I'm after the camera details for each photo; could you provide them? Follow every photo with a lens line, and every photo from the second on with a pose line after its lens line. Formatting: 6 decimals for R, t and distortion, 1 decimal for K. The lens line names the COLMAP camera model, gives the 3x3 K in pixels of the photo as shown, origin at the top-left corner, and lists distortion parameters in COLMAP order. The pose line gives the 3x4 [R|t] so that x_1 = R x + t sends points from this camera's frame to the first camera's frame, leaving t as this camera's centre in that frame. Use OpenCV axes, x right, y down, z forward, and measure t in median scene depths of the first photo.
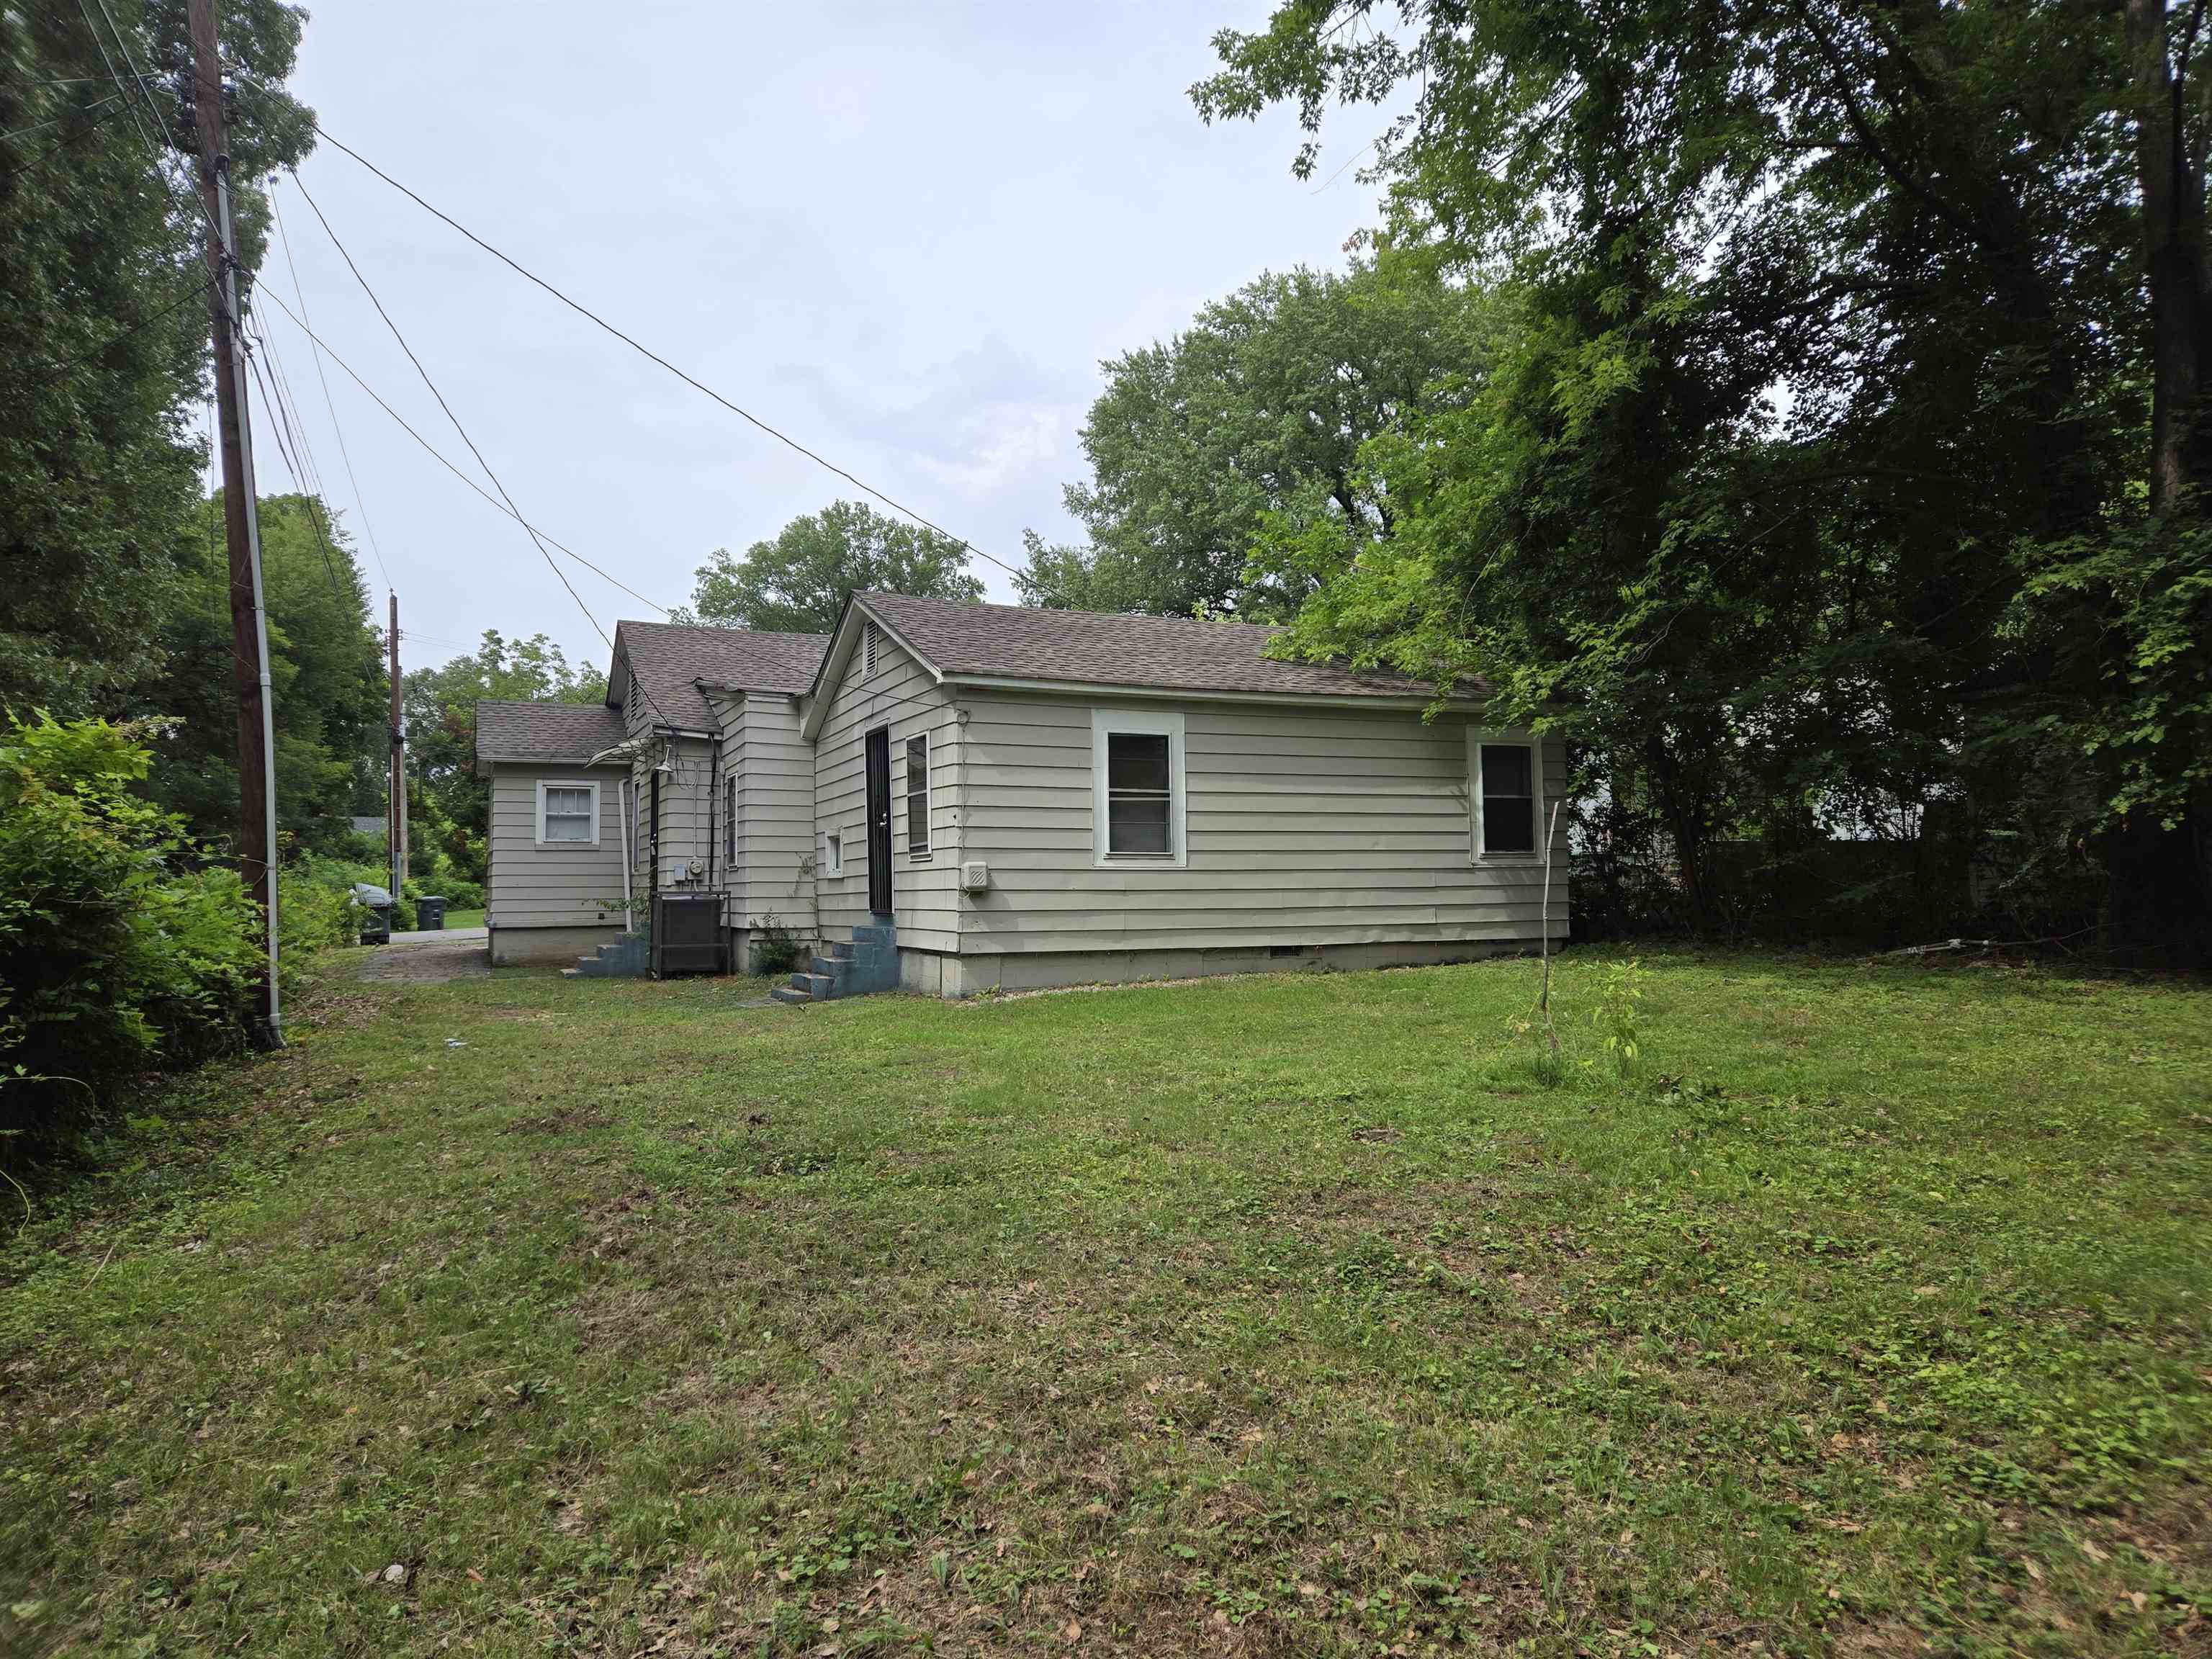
lens RADIAL K [[1479.4, 0, 1108.2], [0, 1479.4, 813.5], [0, 0, 1]] dist [0.064411, -0.039891]
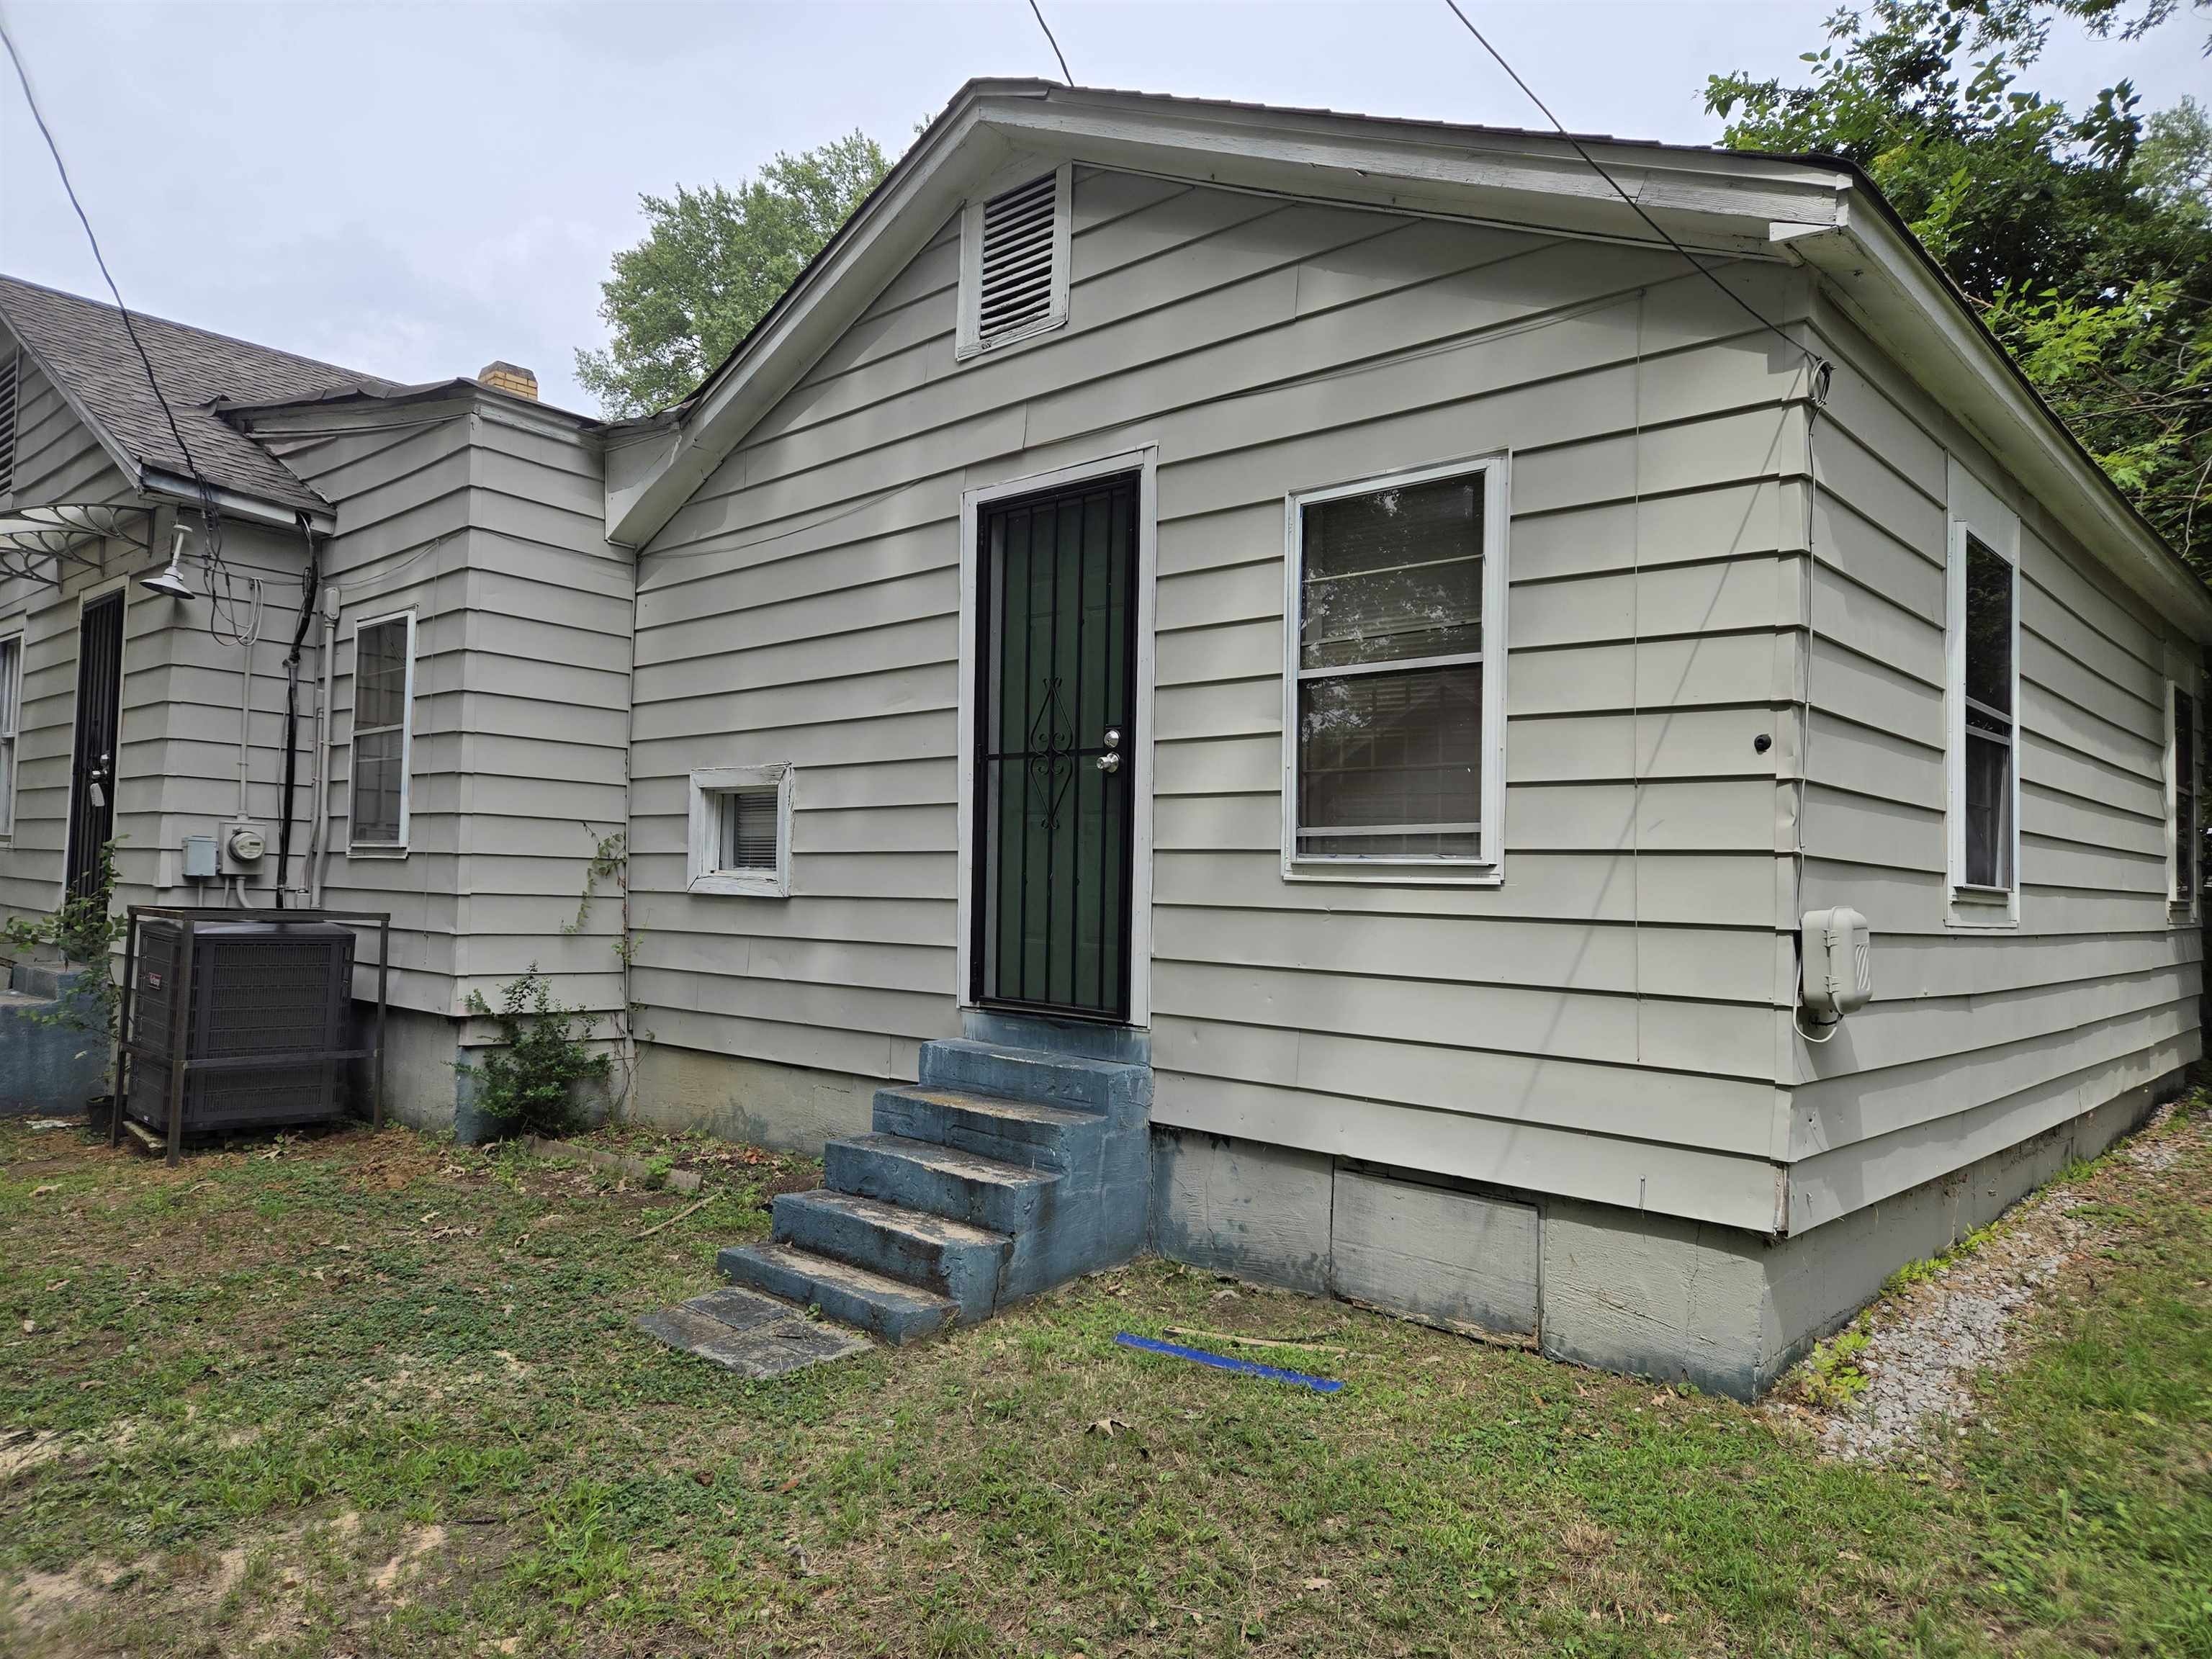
lens RADIAL K [[1479.4, 0, 1111.6], [0, 1479.4, 855.0], [0, 0, 1]] dist [0.064411, -0.039891]
pose [[0.918379, 0.044204, 0.393224, -0.236395], [-0.058021, 0.998043, 0.023313, 0.017177], [-0.391424, -0.044226, 0.919147, 0.570756]]
